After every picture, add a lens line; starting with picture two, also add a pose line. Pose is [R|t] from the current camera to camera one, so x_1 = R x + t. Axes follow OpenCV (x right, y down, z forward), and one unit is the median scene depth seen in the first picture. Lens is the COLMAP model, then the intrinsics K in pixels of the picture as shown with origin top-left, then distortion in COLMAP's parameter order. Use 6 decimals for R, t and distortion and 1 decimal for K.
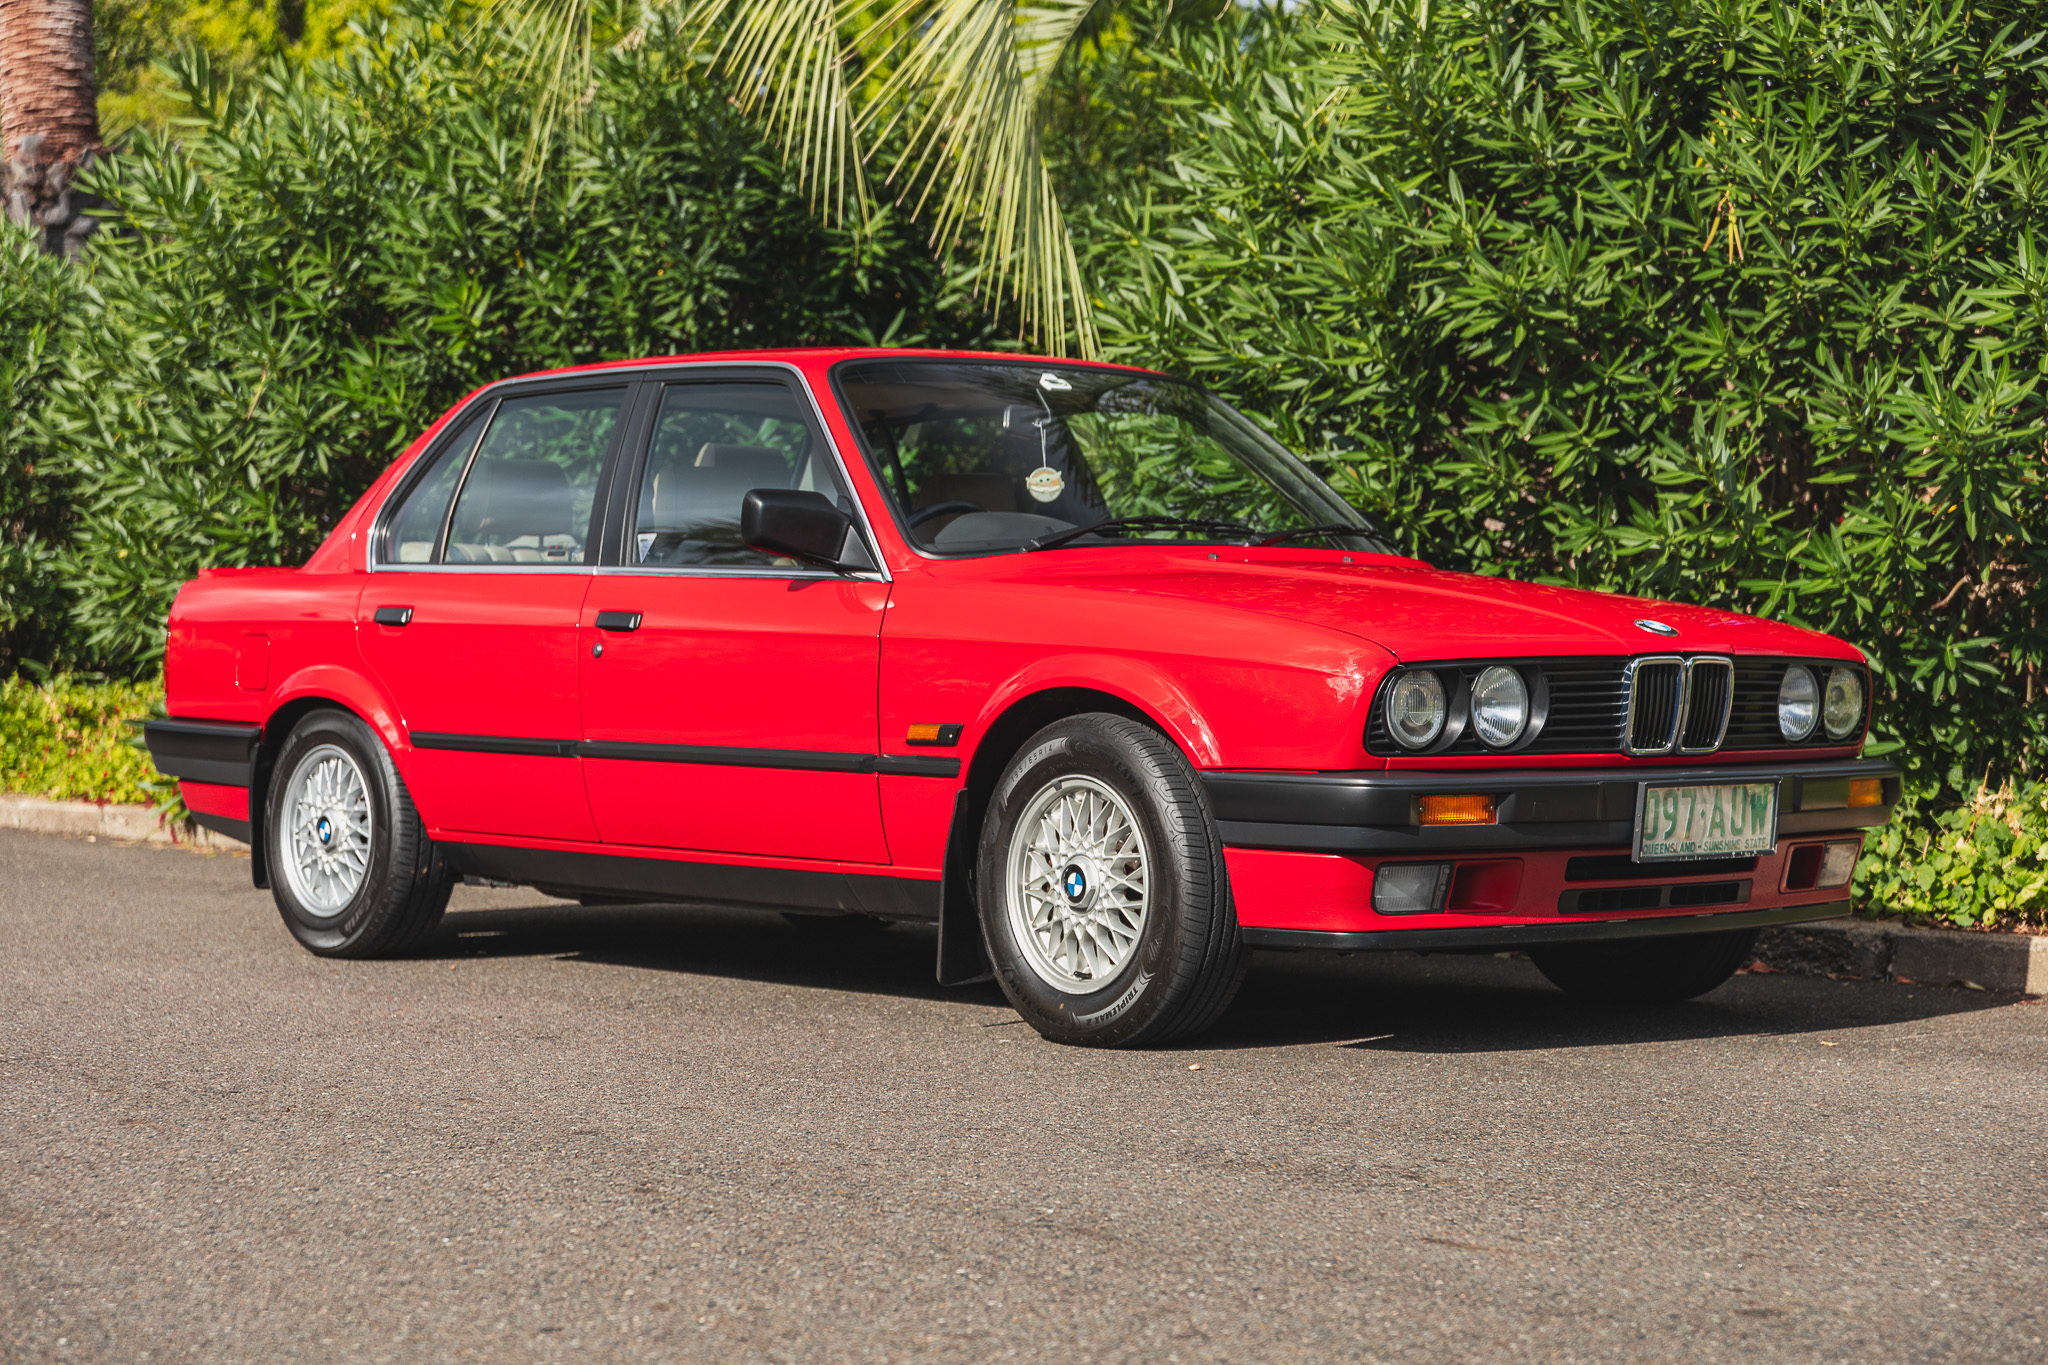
lens RADIAL K [[4125.6, 0, 1024.0], [0, 4125.6, 682.5], [0, 0, 1]] dist [0.019757, 0.149748]
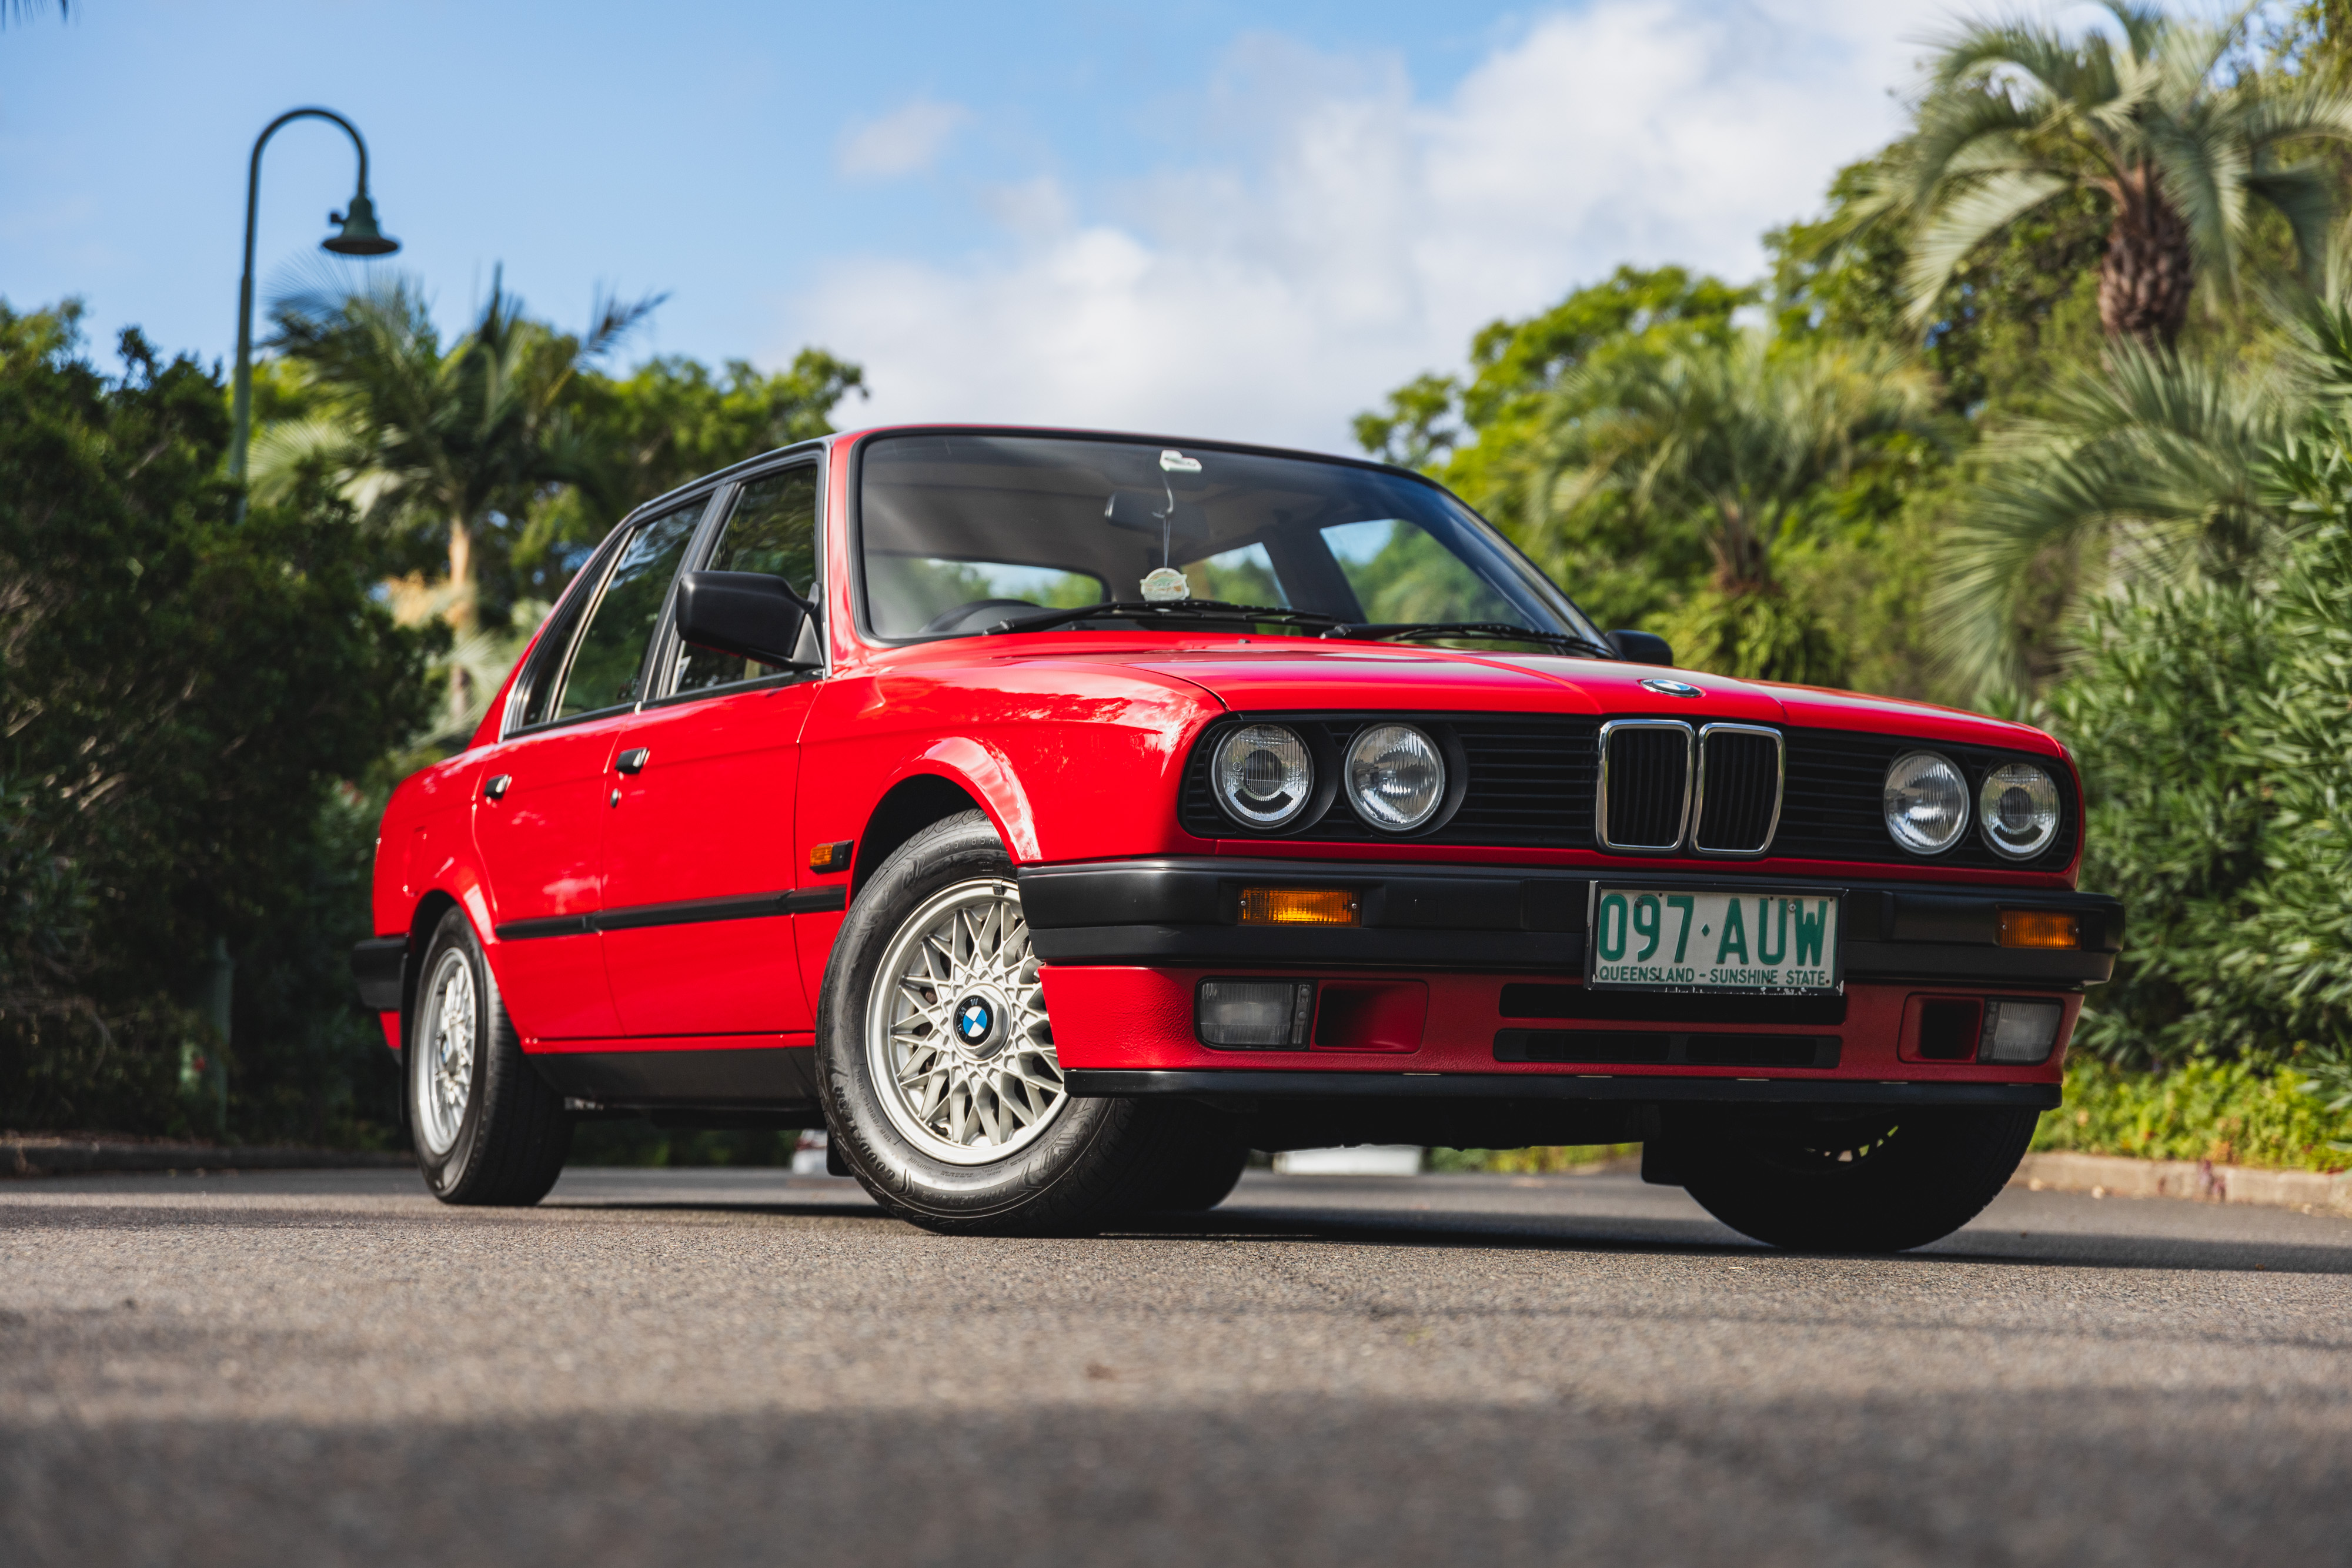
lens RADIAL K [[4737.7, 0, 1176.0], [0, 4737.7, 784.0], [0, 0, 1]] dist [0.019757, 0.149748]
pose [[0.954698, -0.014590, -0.297220, 0.333146], [-0.011644, 0.996201, -0.086305, 0.081682], [0.297350, 0.085856, 0.950901, 0.165226]]
